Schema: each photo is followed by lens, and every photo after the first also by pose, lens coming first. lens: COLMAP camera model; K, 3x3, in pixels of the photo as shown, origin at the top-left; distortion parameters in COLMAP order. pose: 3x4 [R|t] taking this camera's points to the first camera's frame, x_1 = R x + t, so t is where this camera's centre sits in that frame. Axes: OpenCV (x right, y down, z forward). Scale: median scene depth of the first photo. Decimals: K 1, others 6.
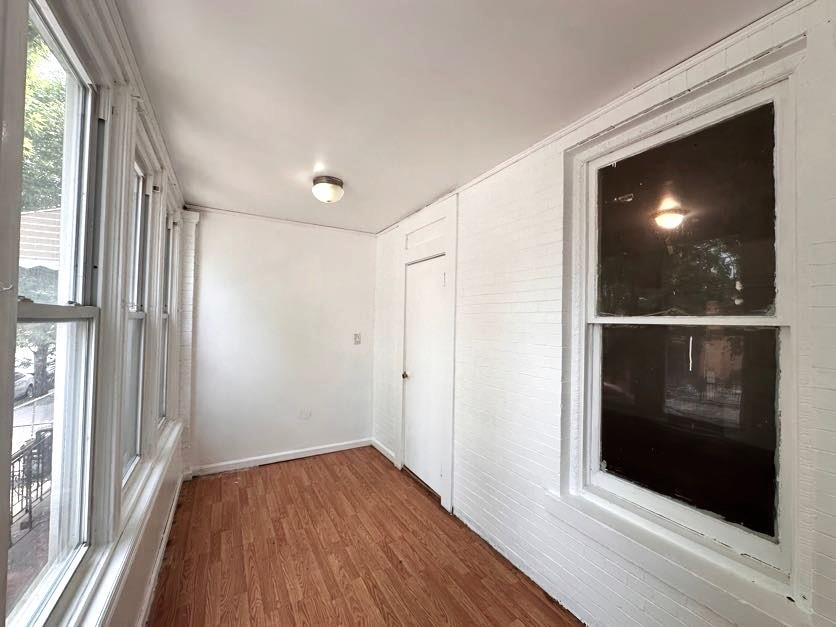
lens RADIAL K [[333.7, 0, 418.7], [0, 333.7, 313.1], [0, 0, 1]] dist [-0.003174, 0.000576]
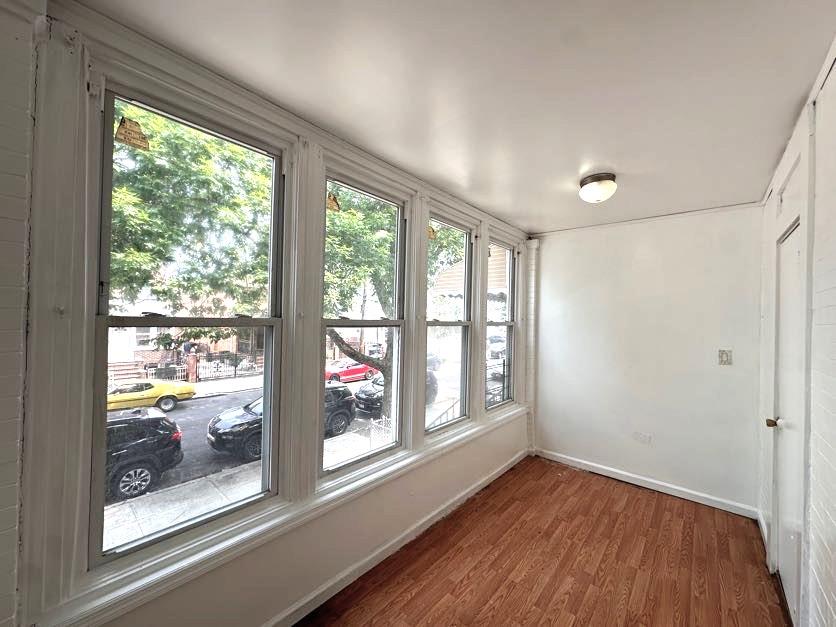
lens RADIAL K [[333.7, 0, 419.0], [0, 333.7, 314.6], [0, 0, 1]] dist [-0.003174, 0.000576]
pose [[0.326458, -0.017524, -0.945049, 0.358137], [0.005872, 0.999846, -0.016512, -0.007396], [0.945193, -0.000159, 0.326511, 0.197481]]
